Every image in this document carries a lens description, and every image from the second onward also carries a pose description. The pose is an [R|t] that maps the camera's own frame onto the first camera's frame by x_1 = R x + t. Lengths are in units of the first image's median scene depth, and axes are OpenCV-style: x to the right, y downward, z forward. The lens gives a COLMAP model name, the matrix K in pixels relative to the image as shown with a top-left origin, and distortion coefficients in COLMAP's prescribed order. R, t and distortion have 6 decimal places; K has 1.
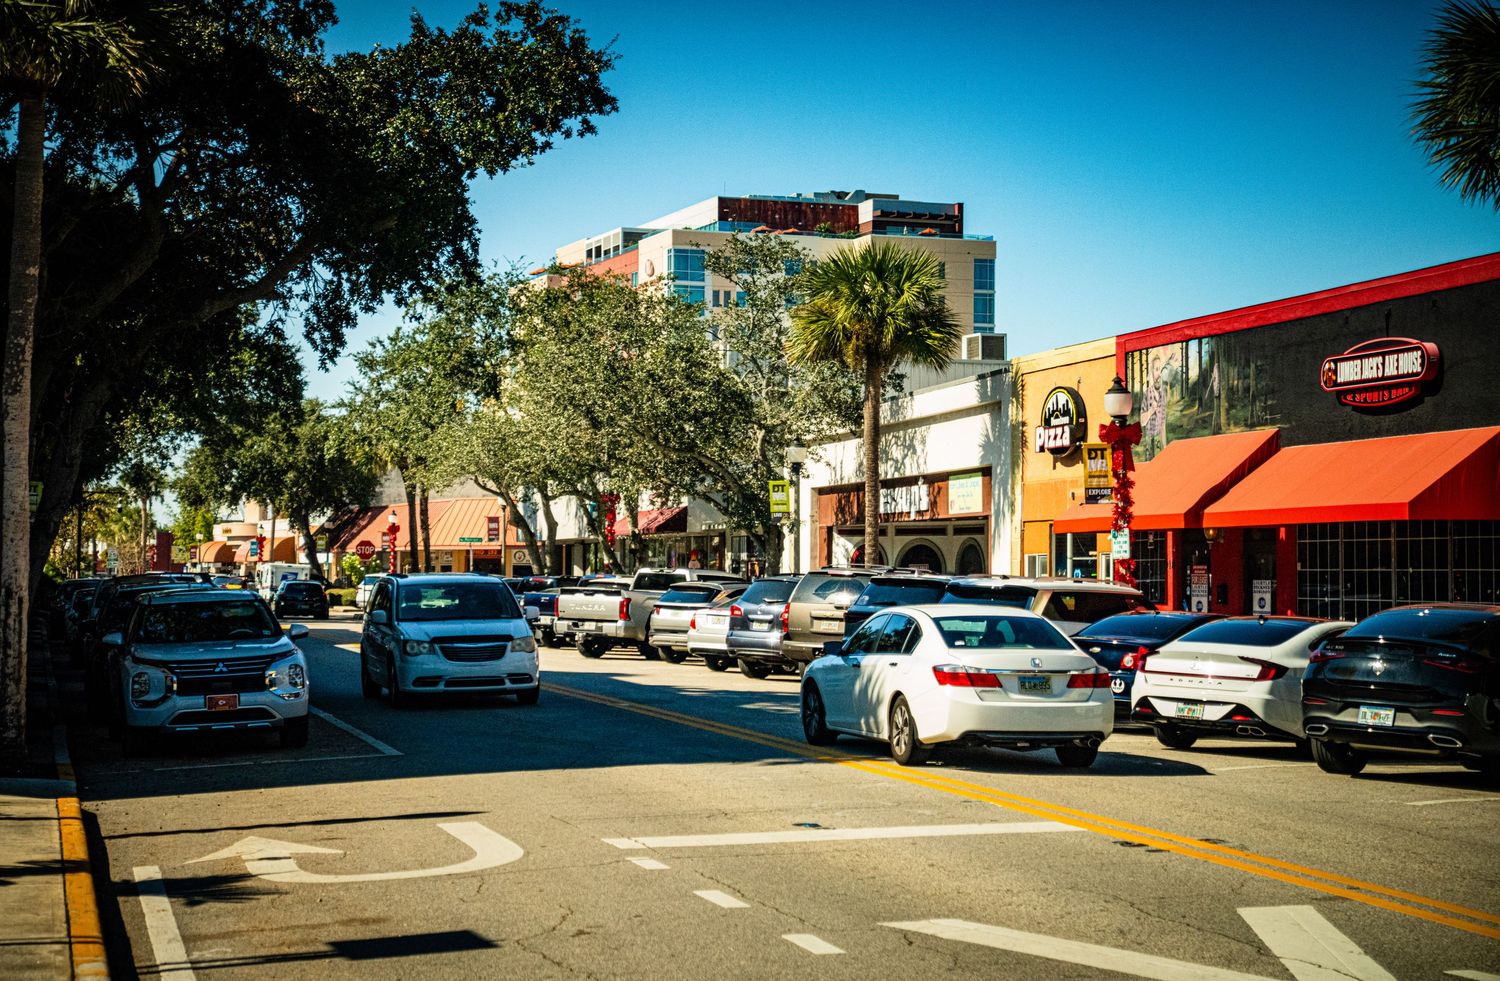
lens RADIAL K [[2746.4, 0, 749.5], [0, 2746.4, 492.4], [0, 0, 1]] dist [0.018370, 0.000000]
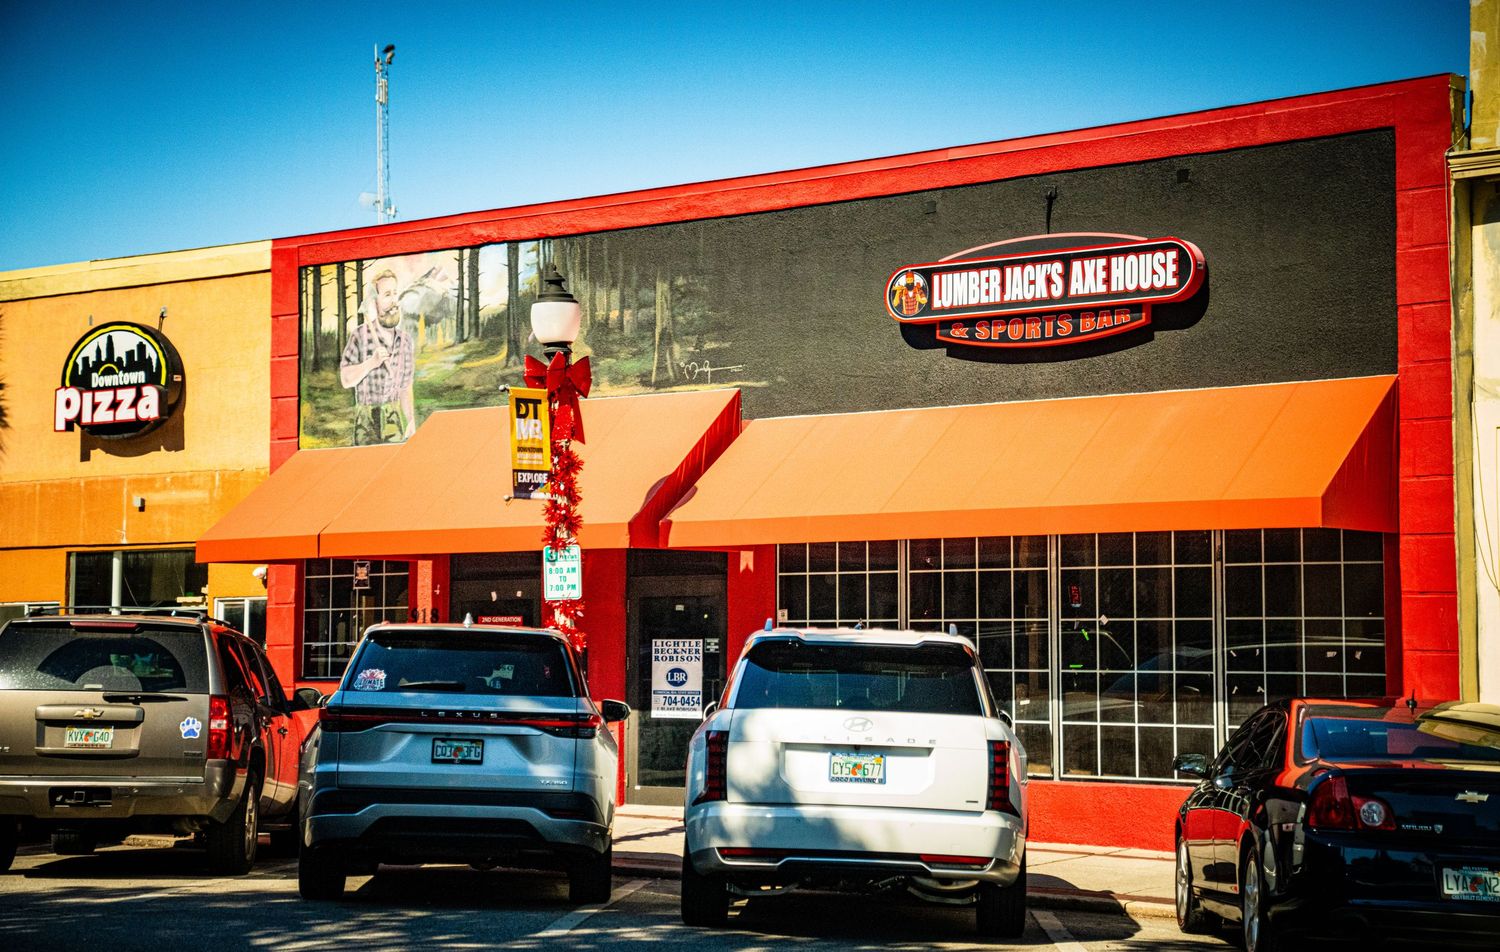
lens RADIAL K [[2517.4, 0, 750.7], [0, 2517.4, 475.9], [0, 0, 1]] dist [0.359394, 0.000000]
pose [[0.780235, 0.041798, 0.624089, -0.150993], [-0.017898, 0.998848, -0.044521, 0.020711], [-0.625231, 0.023567, 0.780084, 0.561010]]
